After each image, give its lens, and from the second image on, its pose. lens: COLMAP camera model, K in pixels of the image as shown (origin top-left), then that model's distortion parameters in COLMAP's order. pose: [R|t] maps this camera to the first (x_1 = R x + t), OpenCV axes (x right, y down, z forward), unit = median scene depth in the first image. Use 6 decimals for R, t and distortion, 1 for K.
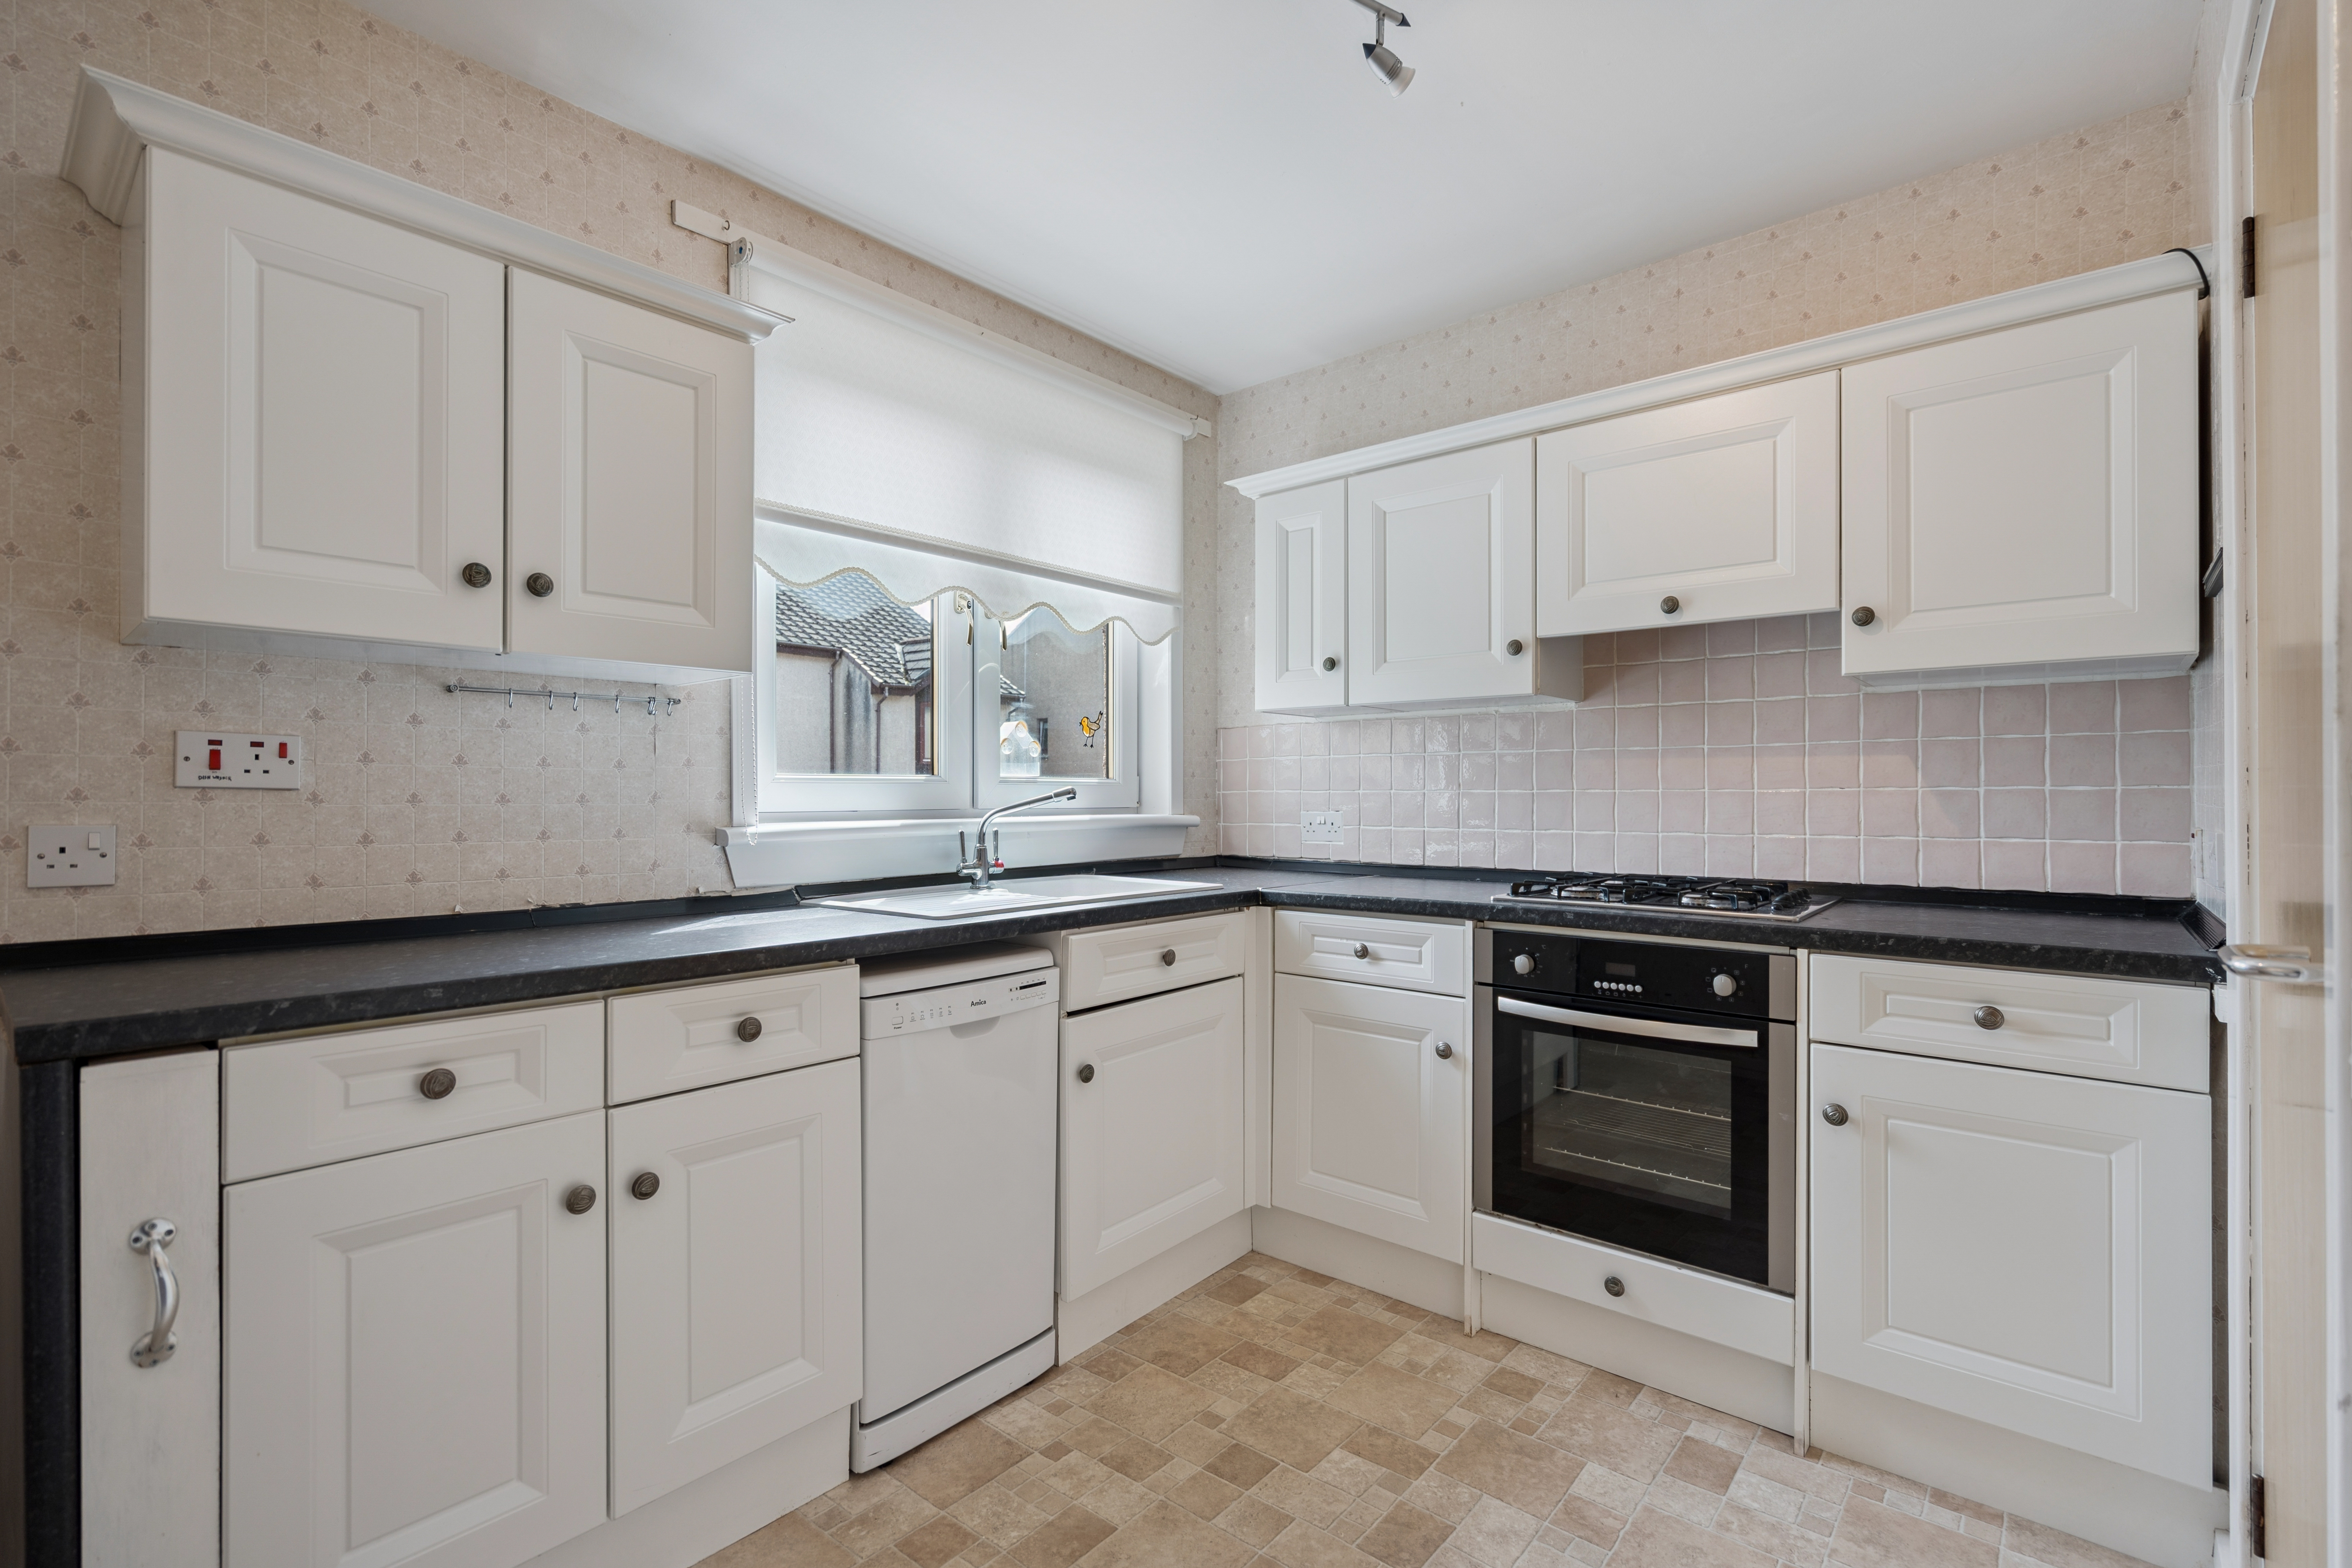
lens RADIAL K [[1073.7, 0, 1170.5], [0, 1073.7, 788.6], [0, 0, 1]] dist [-0.004958, 0.001968]
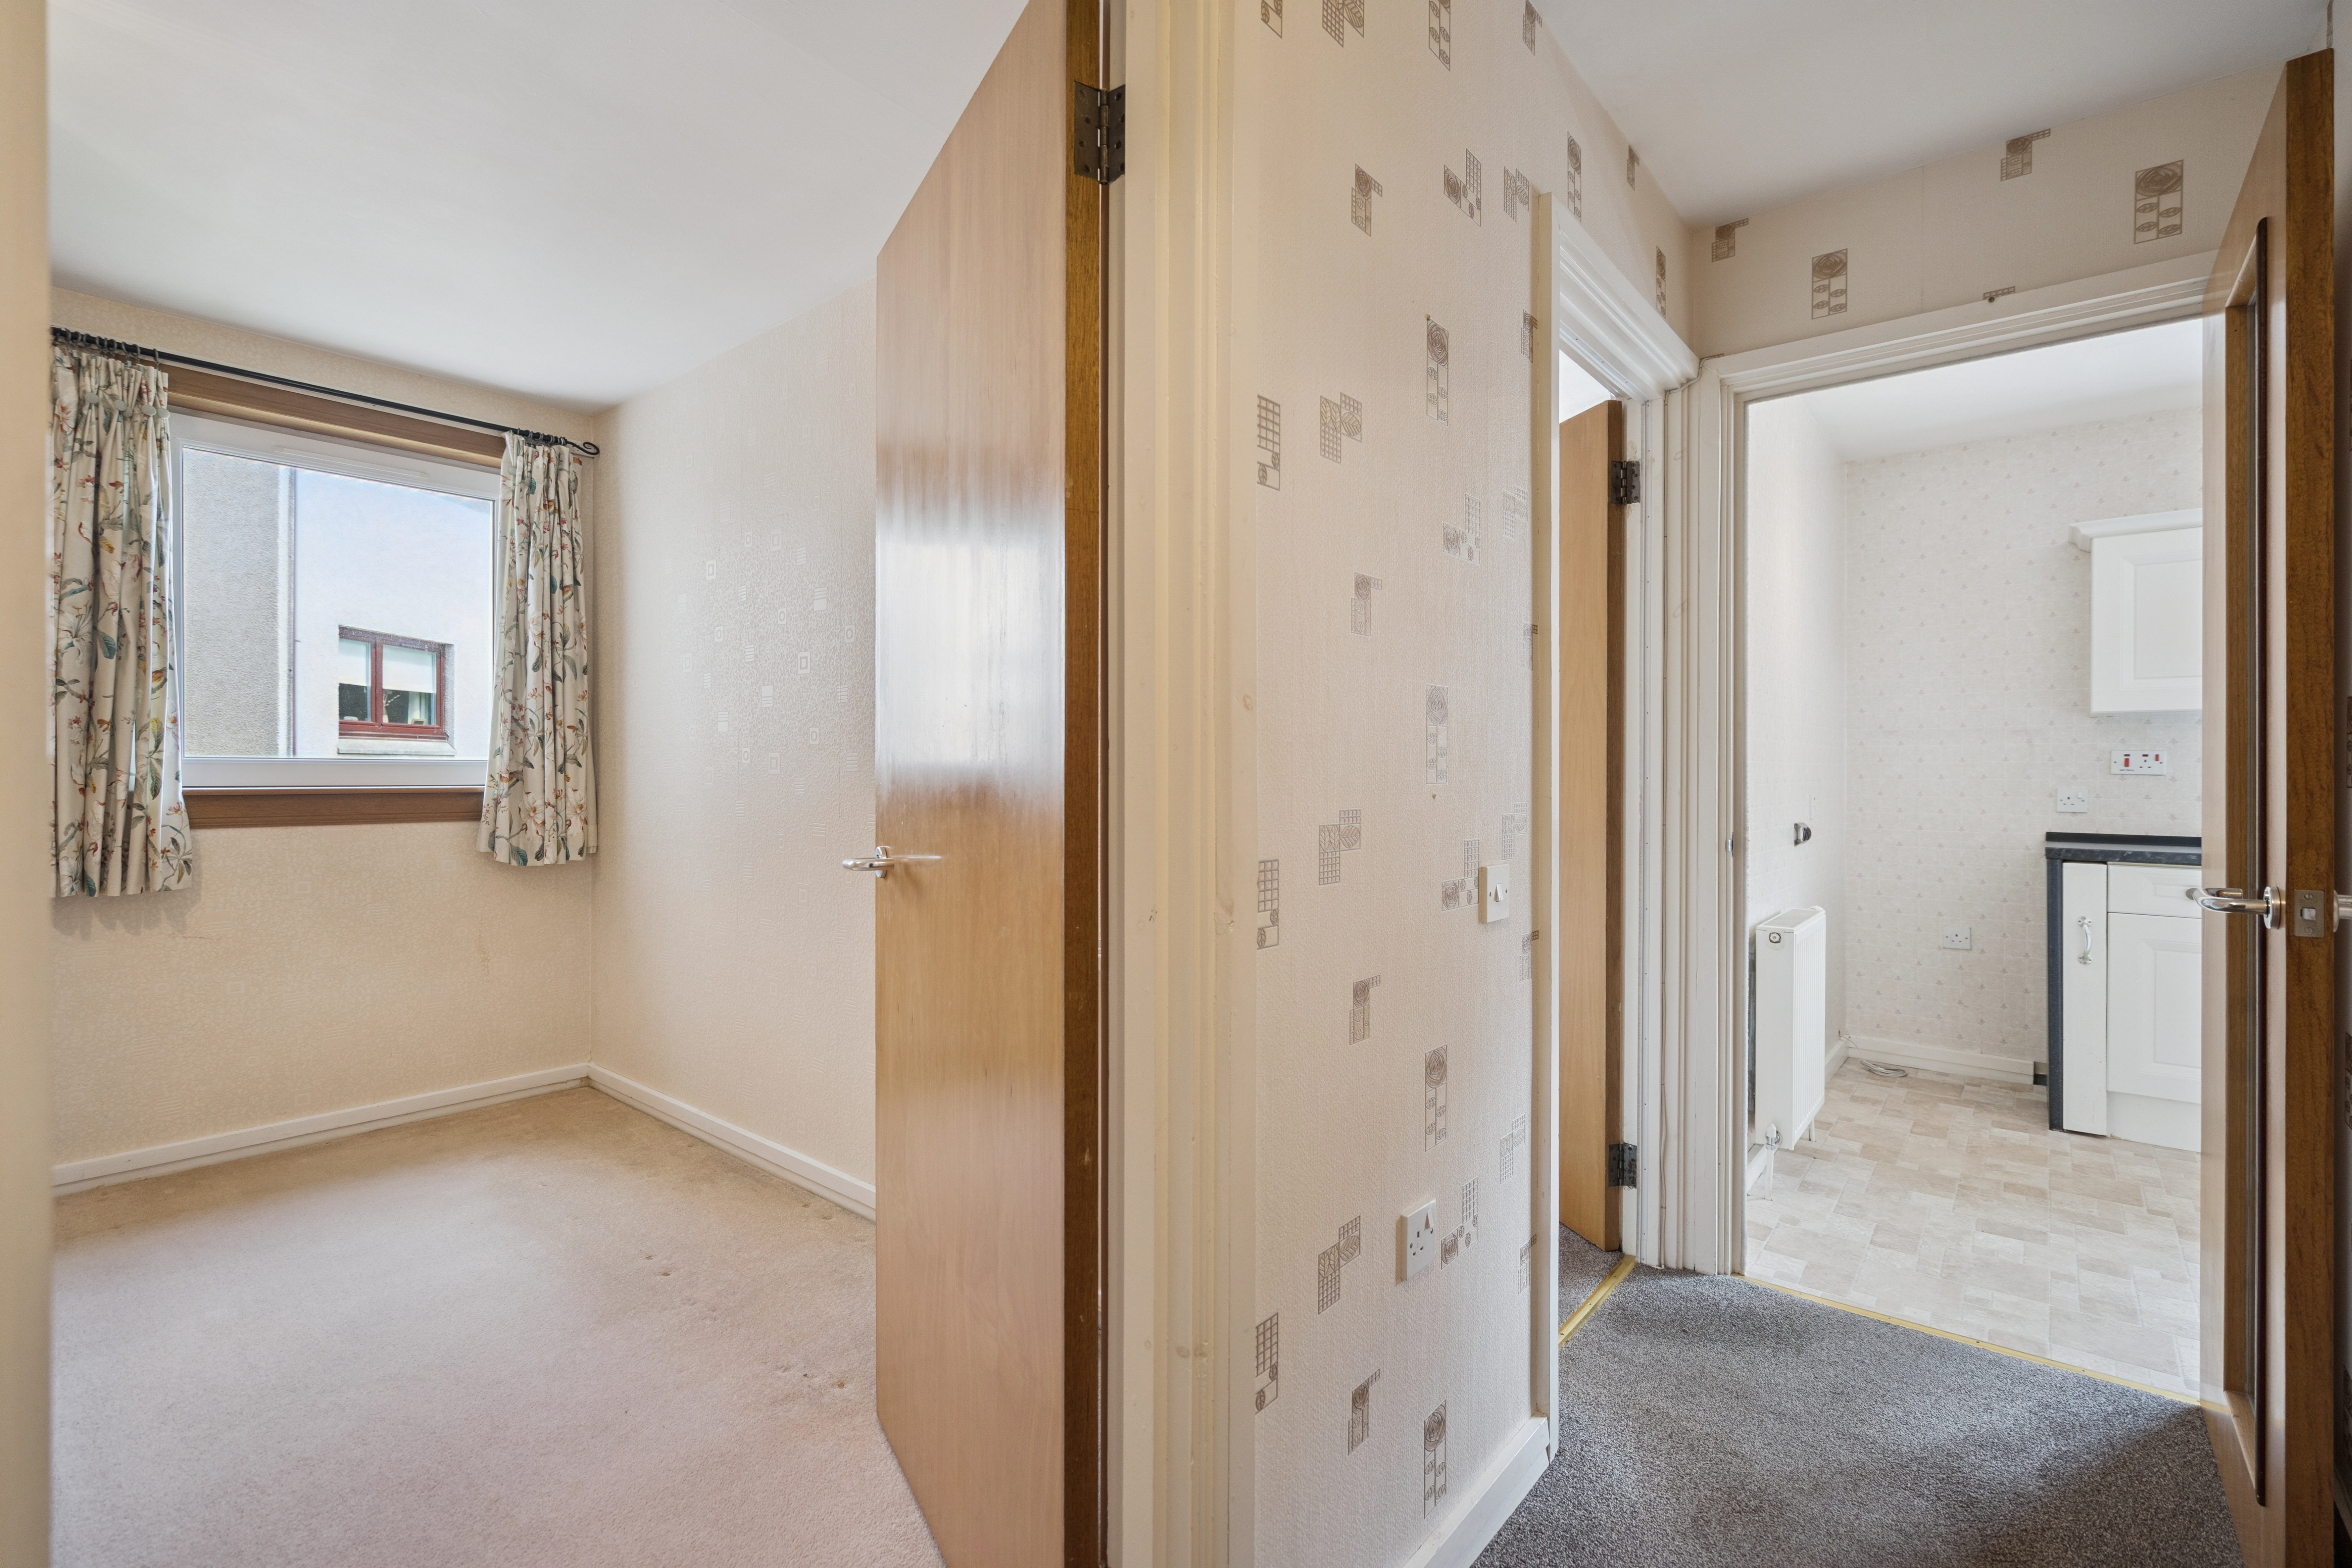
lens RADIAL K [[1072.8, 0, 1170.4], [0, 1072.8, 773.1], [0, 0, 1]] dist [-0.001458, 0.000313]
pose [[0.017001, 0.005725, -0.999839, 1.448785], [0.002802, 0.999979, 0.005773, -0.022810], [0.999852, -0.002900, 0.016984, -1.161865]]
